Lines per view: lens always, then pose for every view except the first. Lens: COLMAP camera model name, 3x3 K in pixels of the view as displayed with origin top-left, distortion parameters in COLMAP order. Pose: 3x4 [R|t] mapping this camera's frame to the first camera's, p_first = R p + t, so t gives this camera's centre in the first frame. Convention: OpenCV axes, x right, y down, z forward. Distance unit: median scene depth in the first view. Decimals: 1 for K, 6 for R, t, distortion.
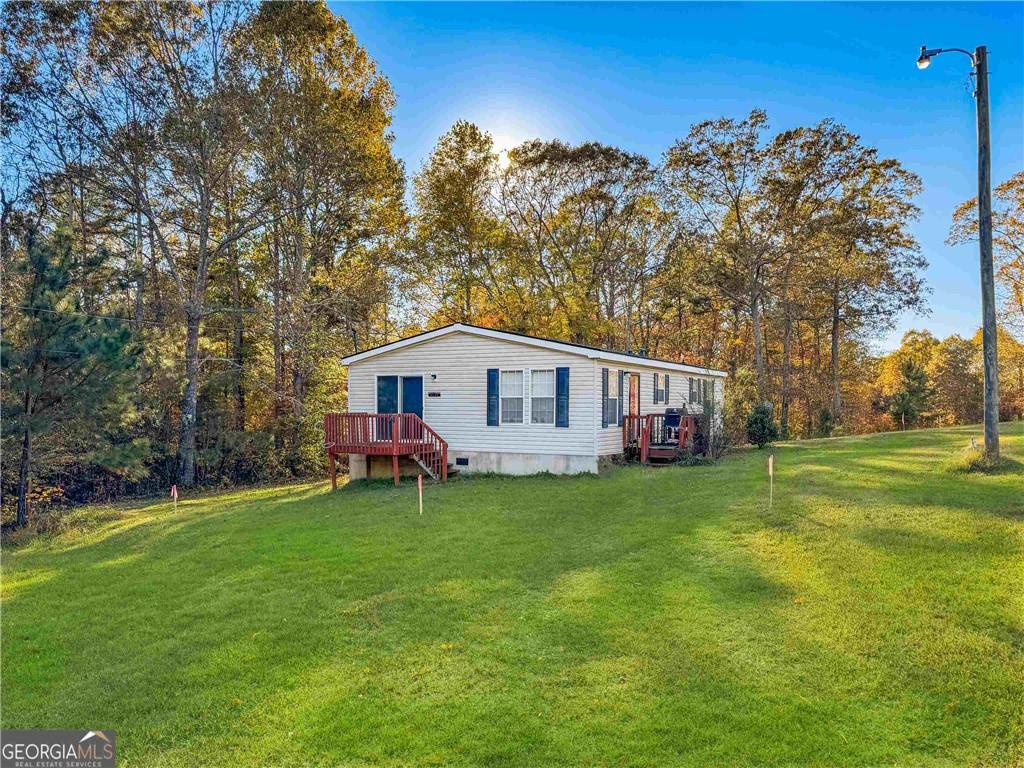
lens RADIAL K [[704.8, 0, 512.0], [0, 704.8, 384.0], [0, 0, 1]] dist [-0.000162, 0.001554]
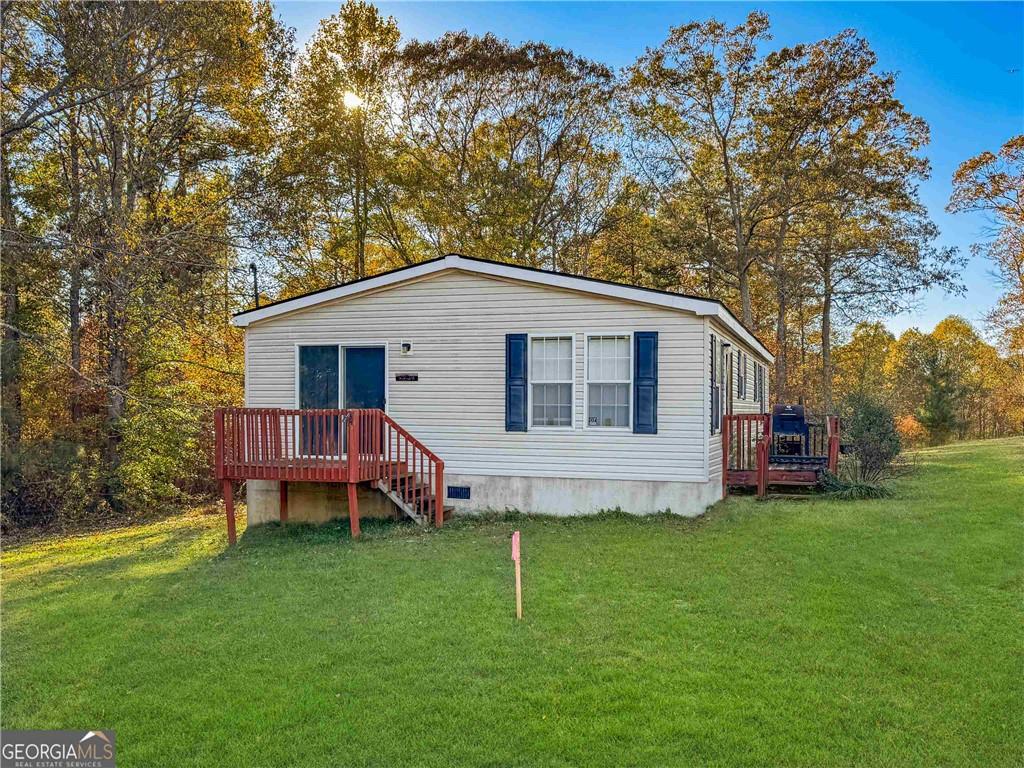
lens RADIAL K [[907.9, 0, 512.0], [0, 907.9, 384.0], [0, 0, 1]] dist [0.003358, -0.003623]
pose [[0.988857, 0.011712, 0.148408, -0.134640], [-0.012036, 0.999927, 0.001281, 0.018191], [-0.148382, -0.003053, 0.988925, 0.242260]]
